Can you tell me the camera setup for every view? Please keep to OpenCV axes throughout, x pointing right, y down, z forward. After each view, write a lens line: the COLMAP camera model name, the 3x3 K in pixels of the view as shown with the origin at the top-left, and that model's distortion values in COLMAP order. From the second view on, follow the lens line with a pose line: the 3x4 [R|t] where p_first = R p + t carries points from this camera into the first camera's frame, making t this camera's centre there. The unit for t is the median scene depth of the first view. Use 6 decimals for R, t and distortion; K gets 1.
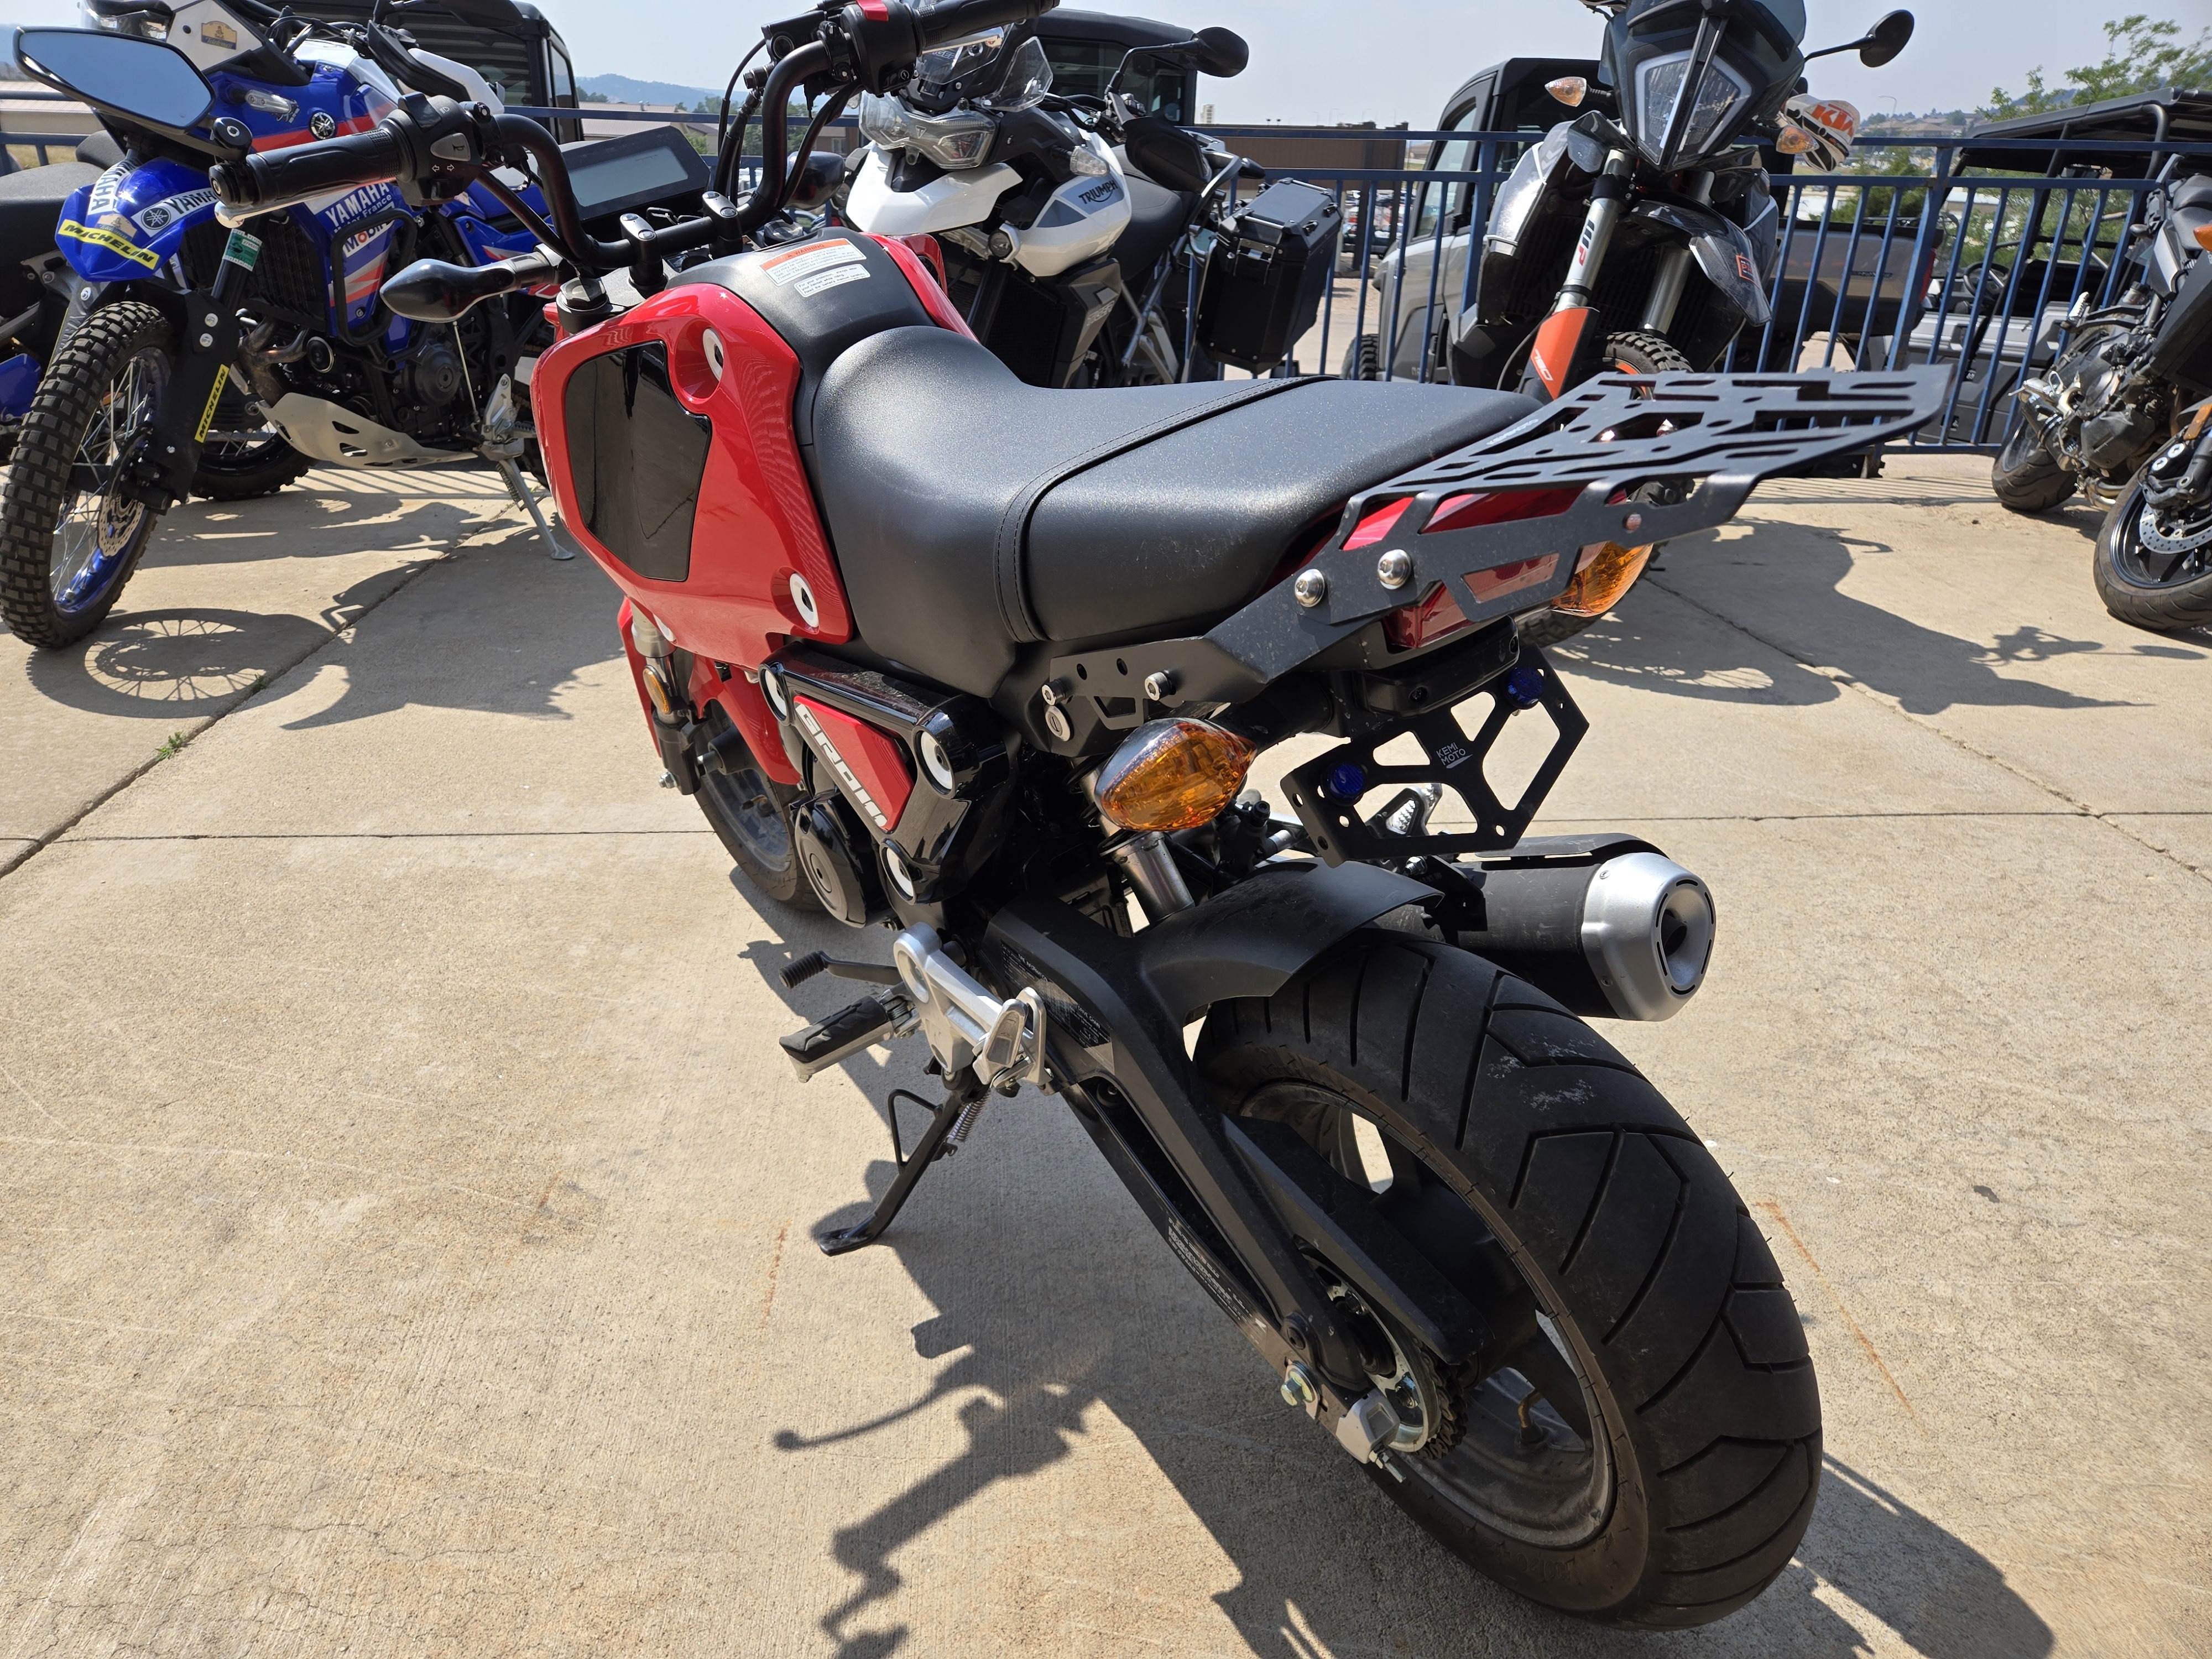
lens RADIAL K [[1482.0, 0, 1065.6], [0, 1482.0, 817.3], [0, 0, 1]] dist [0.078540, -0.071978]
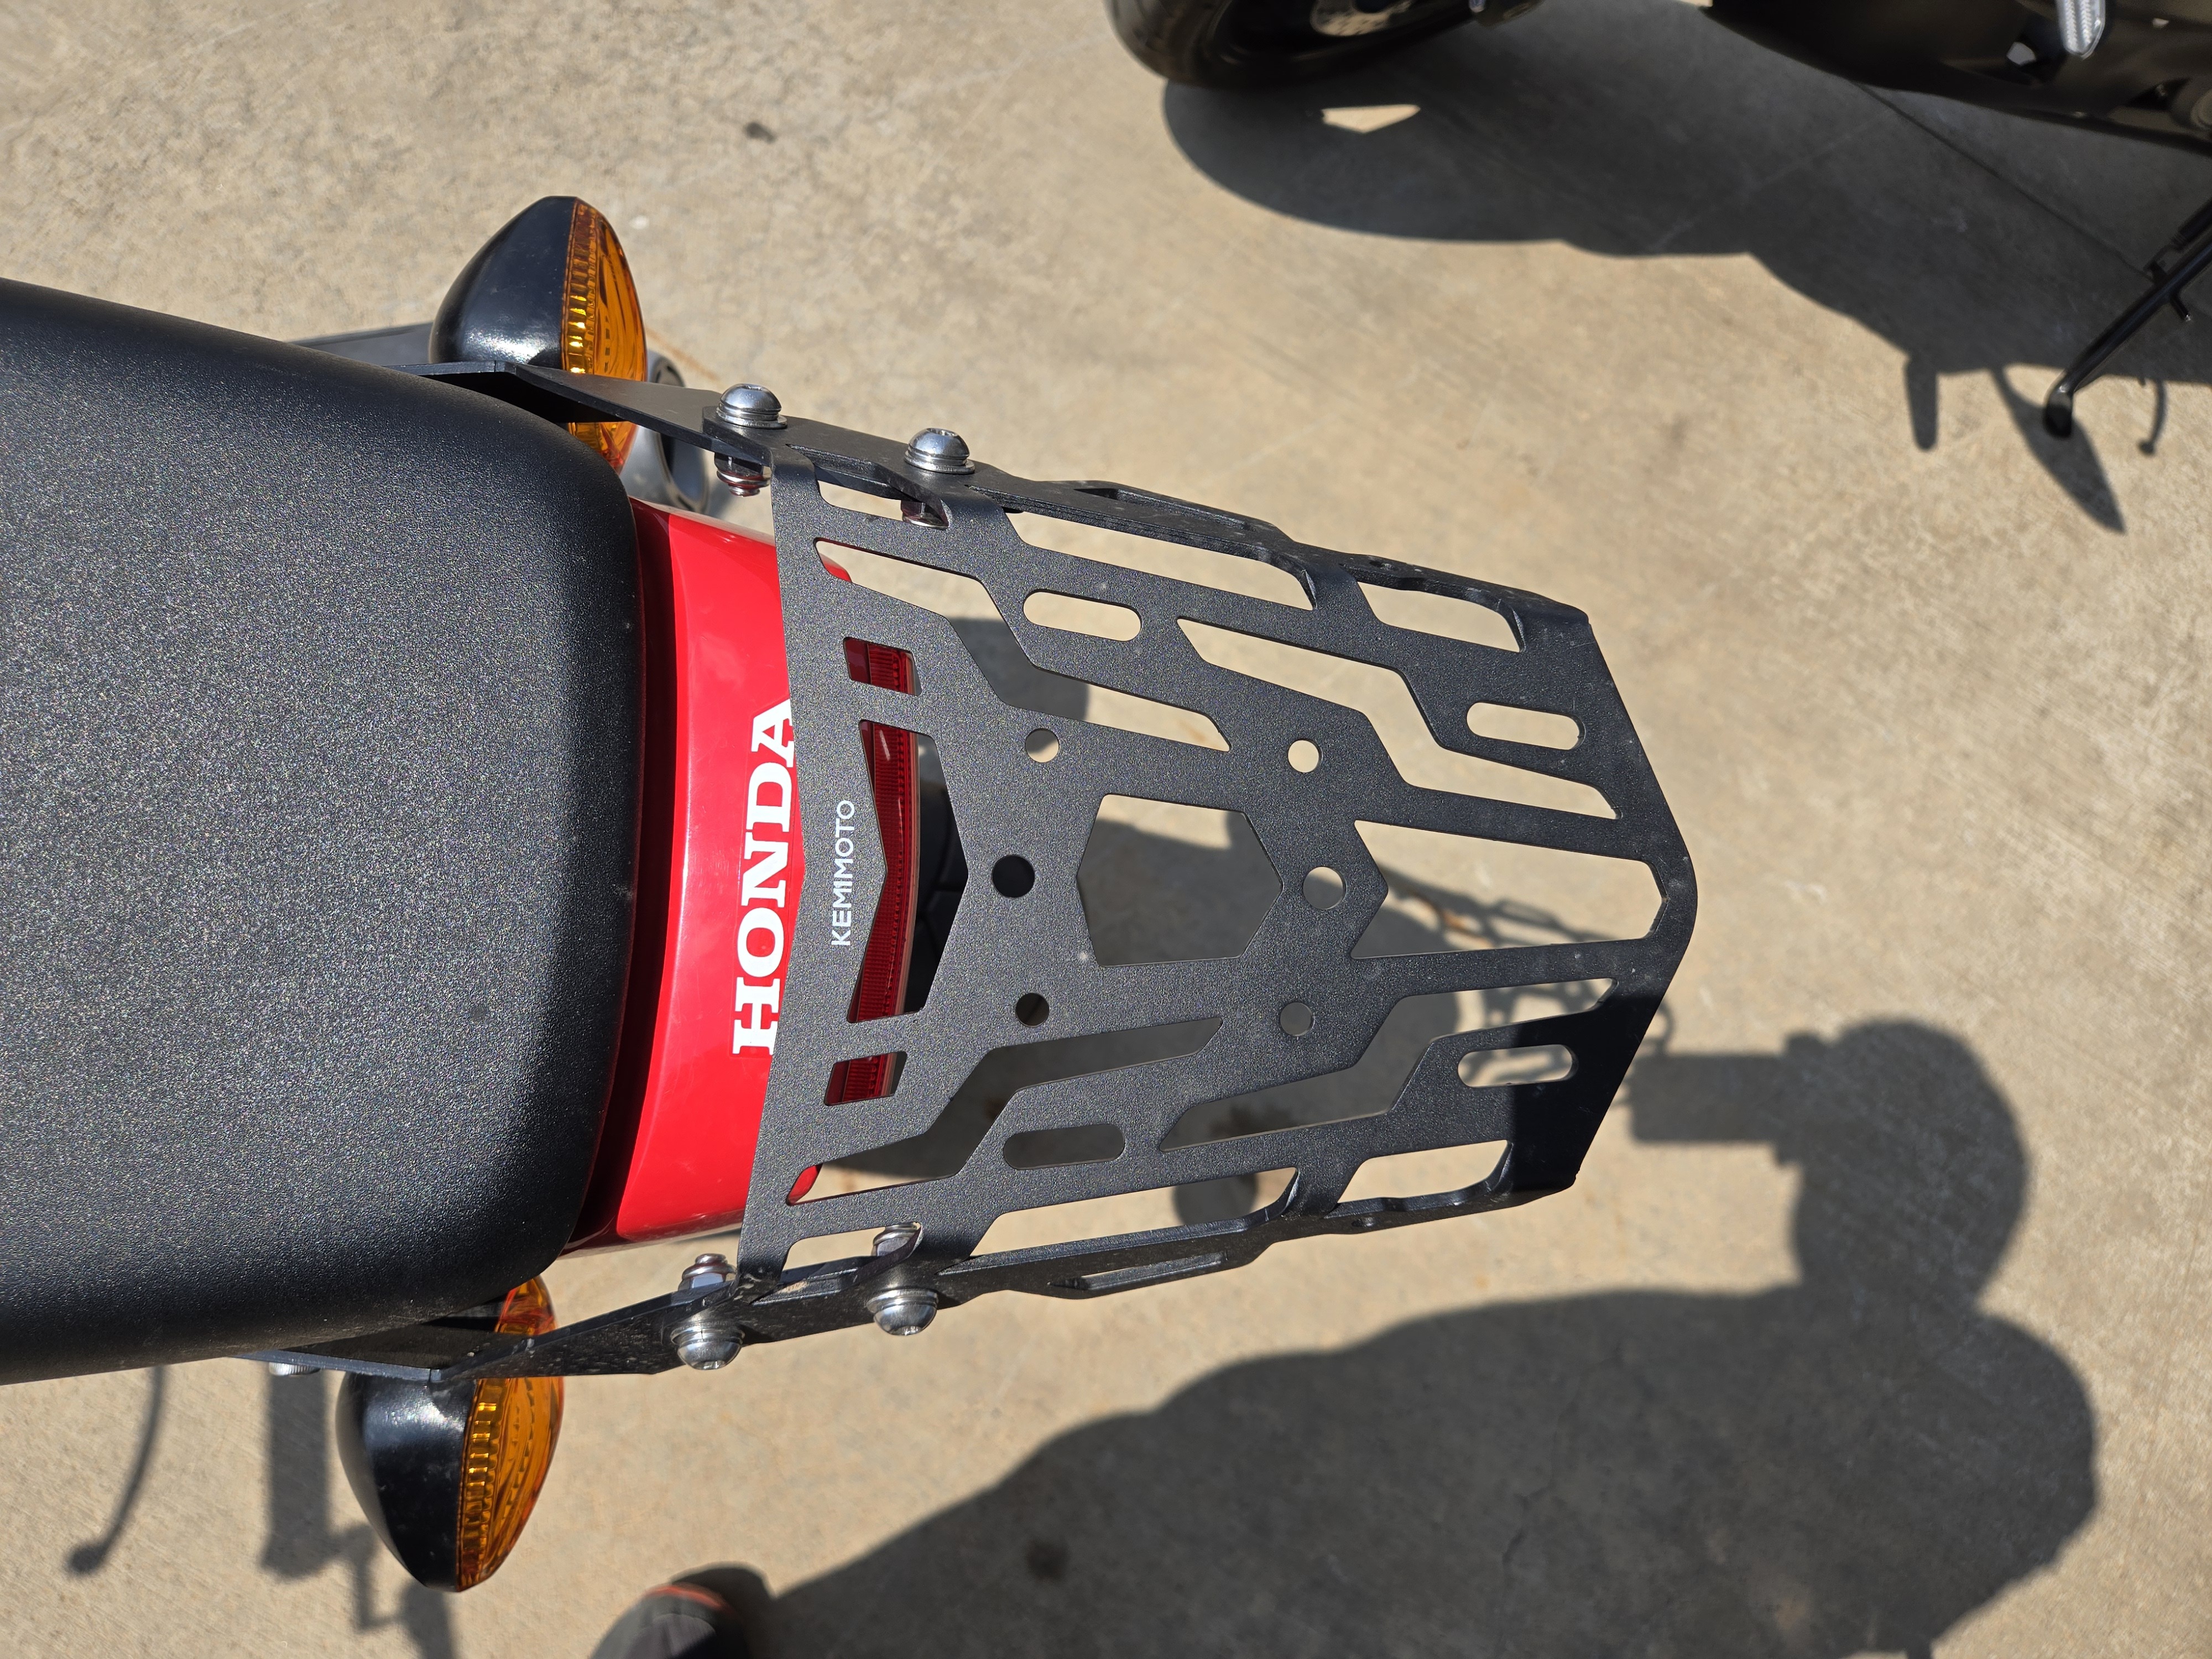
lens RADIAL K [[1517.9, 0, 1078.0], [0, 1517.9, 863.3], [0, 0, 1]] dist [0.067821, -0.065866]
pose [[0.539400, -0.771526, 0.337335, 0.062946], [0.138103, 0.476244, 0.868401, -0.238579], [-0.830648, -0.421828, 0.363436, 0.271804]]
